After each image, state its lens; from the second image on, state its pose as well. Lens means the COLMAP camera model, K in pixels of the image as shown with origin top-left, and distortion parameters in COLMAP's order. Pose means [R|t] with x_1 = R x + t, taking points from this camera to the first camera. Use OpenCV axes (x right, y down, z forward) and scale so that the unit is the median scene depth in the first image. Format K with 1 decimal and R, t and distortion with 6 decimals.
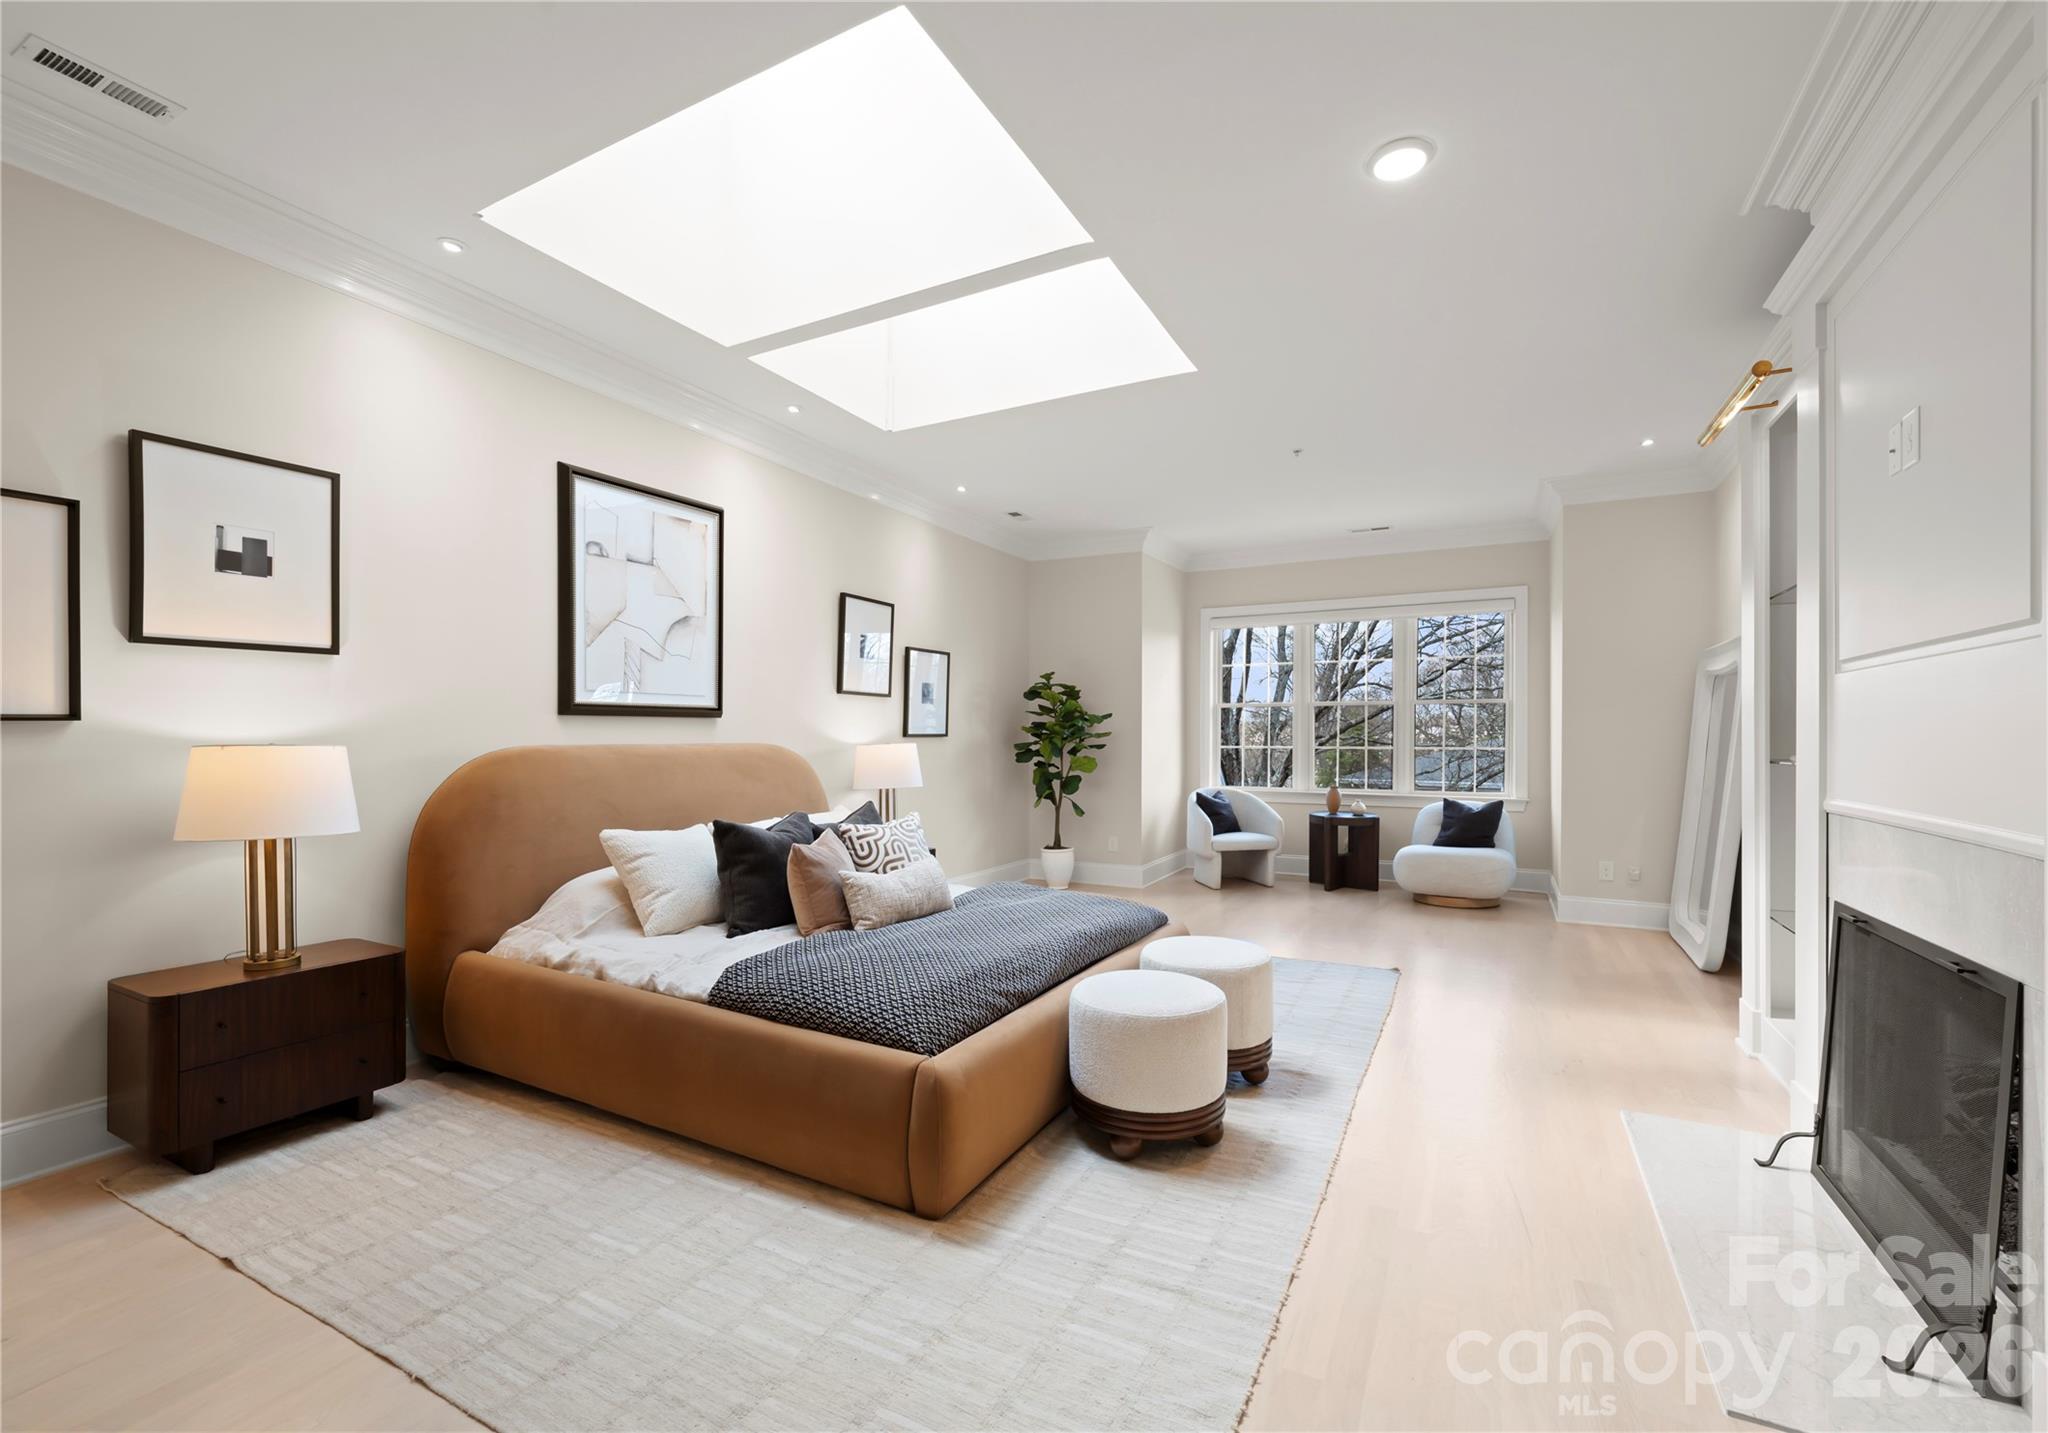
lens RADIAL K [[907.6, 0, 979.1], [0, 907.6, 741.8], [0, 0, 1]] dist [-0.002353, 0.001162]
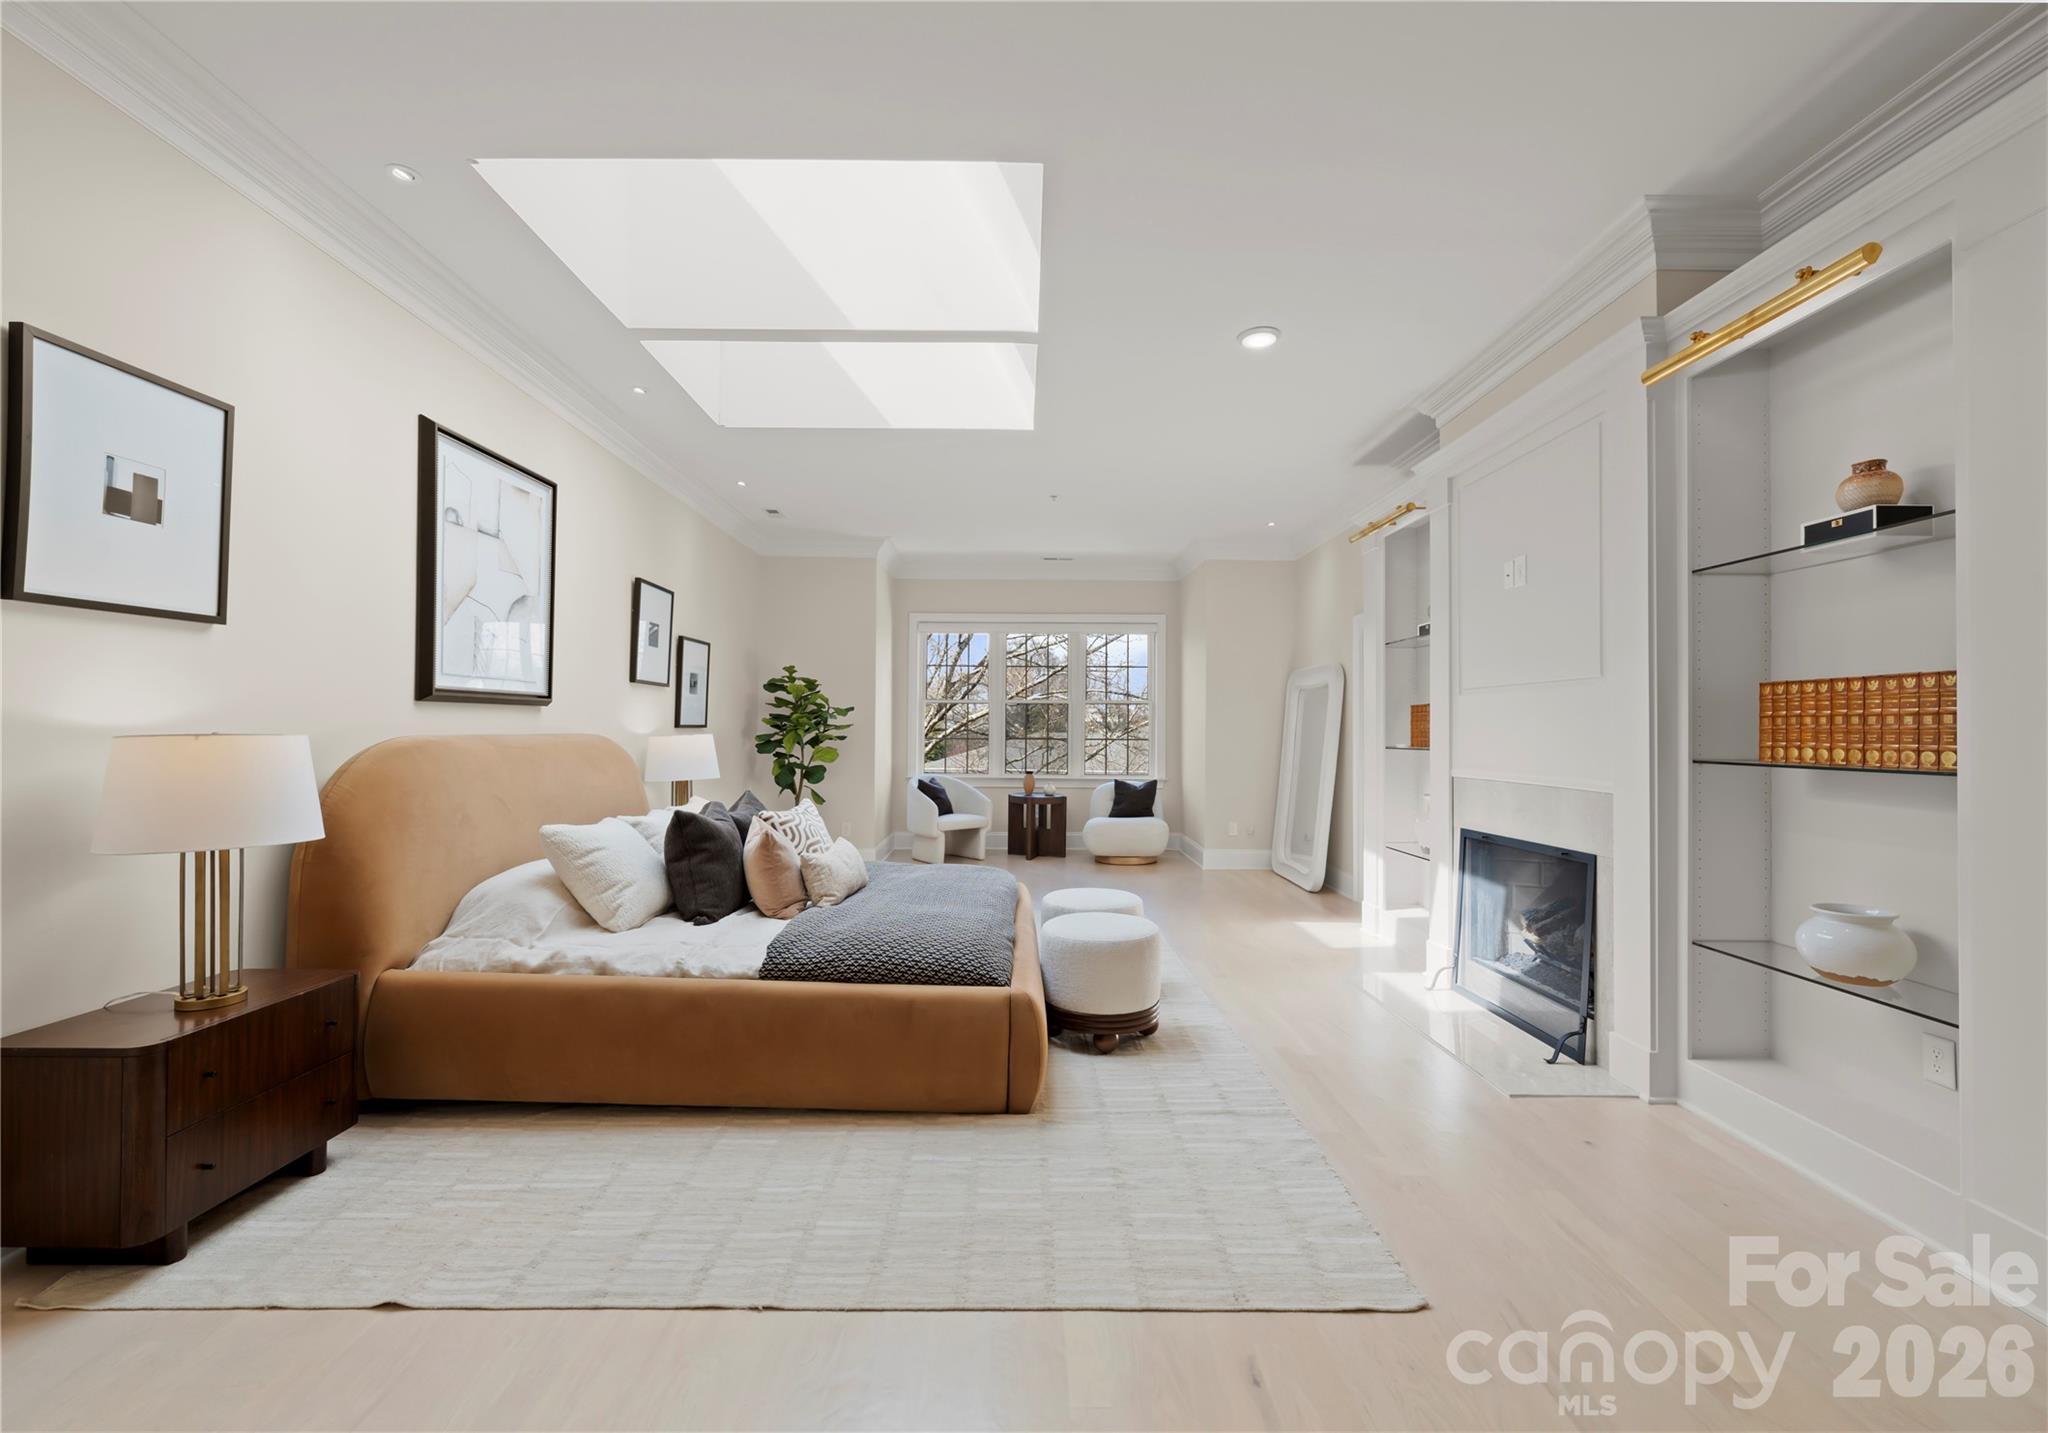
lens RADIAL K [[907.6, 0, 1019.2], [0, 907.6, 721.3], [0, 0, 1]] dist [-0.002353, 0.001162]
pose [[0.871172, 0.010134, 0.490874, -0.411027], [-0.003641, 0.999893, -0.014181, 0.000540], [-0.490965, 0.010567, 0.871115, -0.057413]]
